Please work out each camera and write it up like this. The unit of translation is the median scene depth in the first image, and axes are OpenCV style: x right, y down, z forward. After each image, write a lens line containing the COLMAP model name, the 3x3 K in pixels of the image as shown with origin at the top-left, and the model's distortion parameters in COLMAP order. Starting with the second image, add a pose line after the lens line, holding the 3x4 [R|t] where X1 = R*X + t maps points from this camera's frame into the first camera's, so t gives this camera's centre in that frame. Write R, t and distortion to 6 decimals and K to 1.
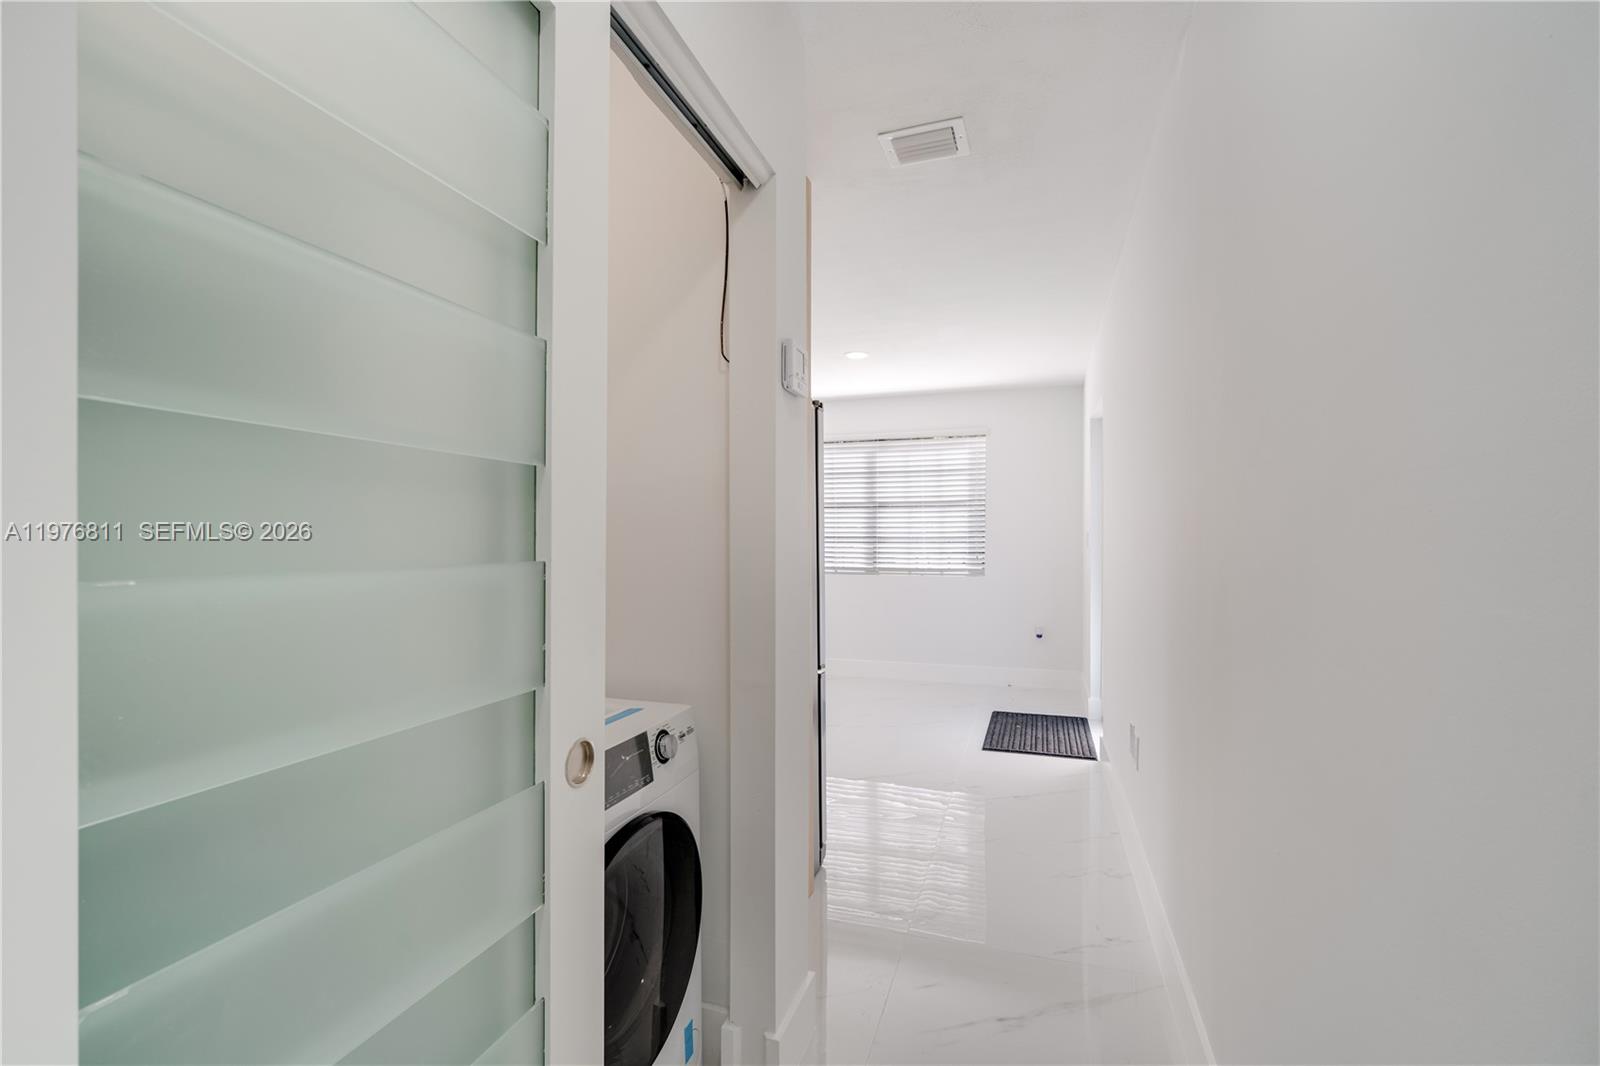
lens RADIAL K [[703.4, 0, 802.4], [0, 703.4, 531.5], [0, 0, 1]] dist [-0.002674, -0.000087]
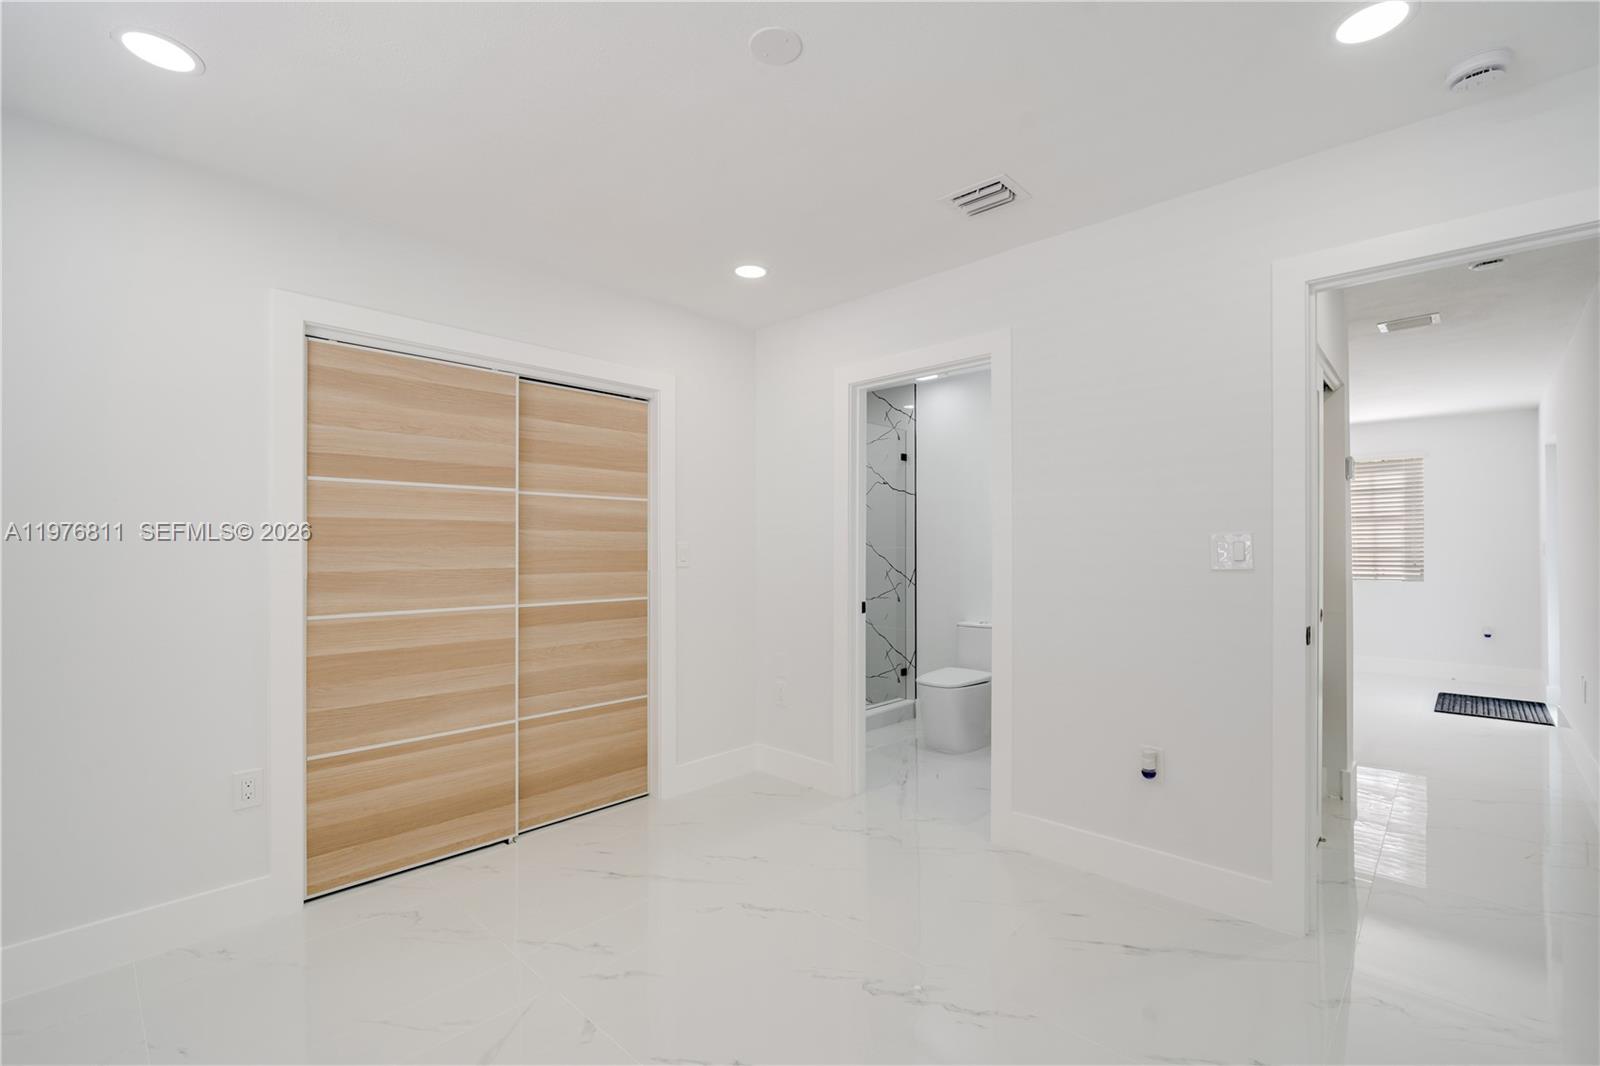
lens RADIAL K [[697.6, 0, 795.5], [0, 697.6, 539.7], [0, 0, 1]] dist [-0.005370, -0.000153]
pose [[0.901870, -0.007776, -0.431937, -0.202187], [0.005964, 0.999967, -0.005550, -0.004107], [0.431966, 0.002429, 0.901887, -0.534050]]
